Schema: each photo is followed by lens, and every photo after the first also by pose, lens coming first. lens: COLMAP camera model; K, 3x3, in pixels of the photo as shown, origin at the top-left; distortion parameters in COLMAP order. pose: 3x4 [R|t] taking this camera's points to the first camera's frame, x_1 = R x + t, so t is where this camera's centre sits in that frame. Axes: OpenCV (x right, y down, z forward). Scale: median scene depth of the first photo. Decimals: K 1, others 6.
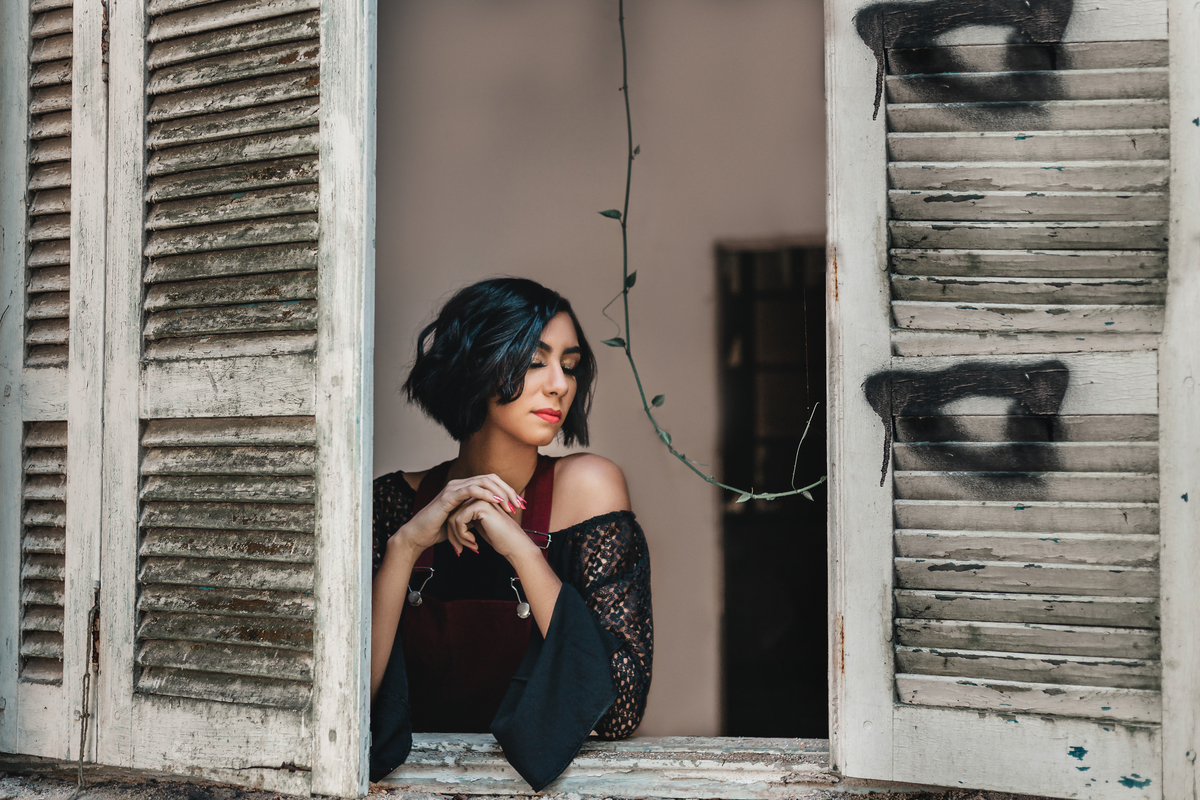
lens RADIAL K [[2089.9, 0, 599.8], [0, 2089.9, 402.8], [0, 0, 1]] dist [0.007318, -0.001909]
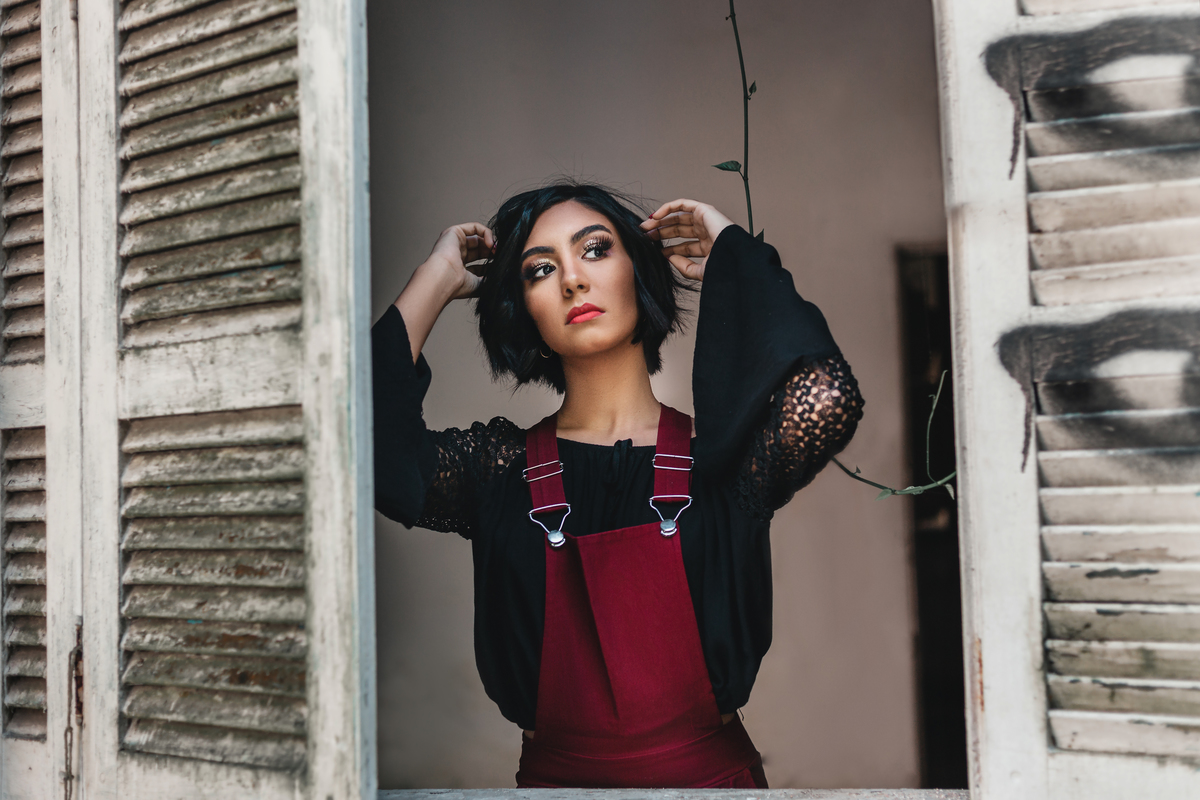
lens RADIAL K [[2089.9, 0, 599.8], [0, 2089.9, 402.8], [0, 0, 1]] dist [0.007318, -0.001909]
pose [[0.995078, -0.032873, -0.093482, 0.049786], [0.031866, 0.999417, -0.012246, 0.018015], [0.093830, 0.009207, 0.995546, 0.197985]]
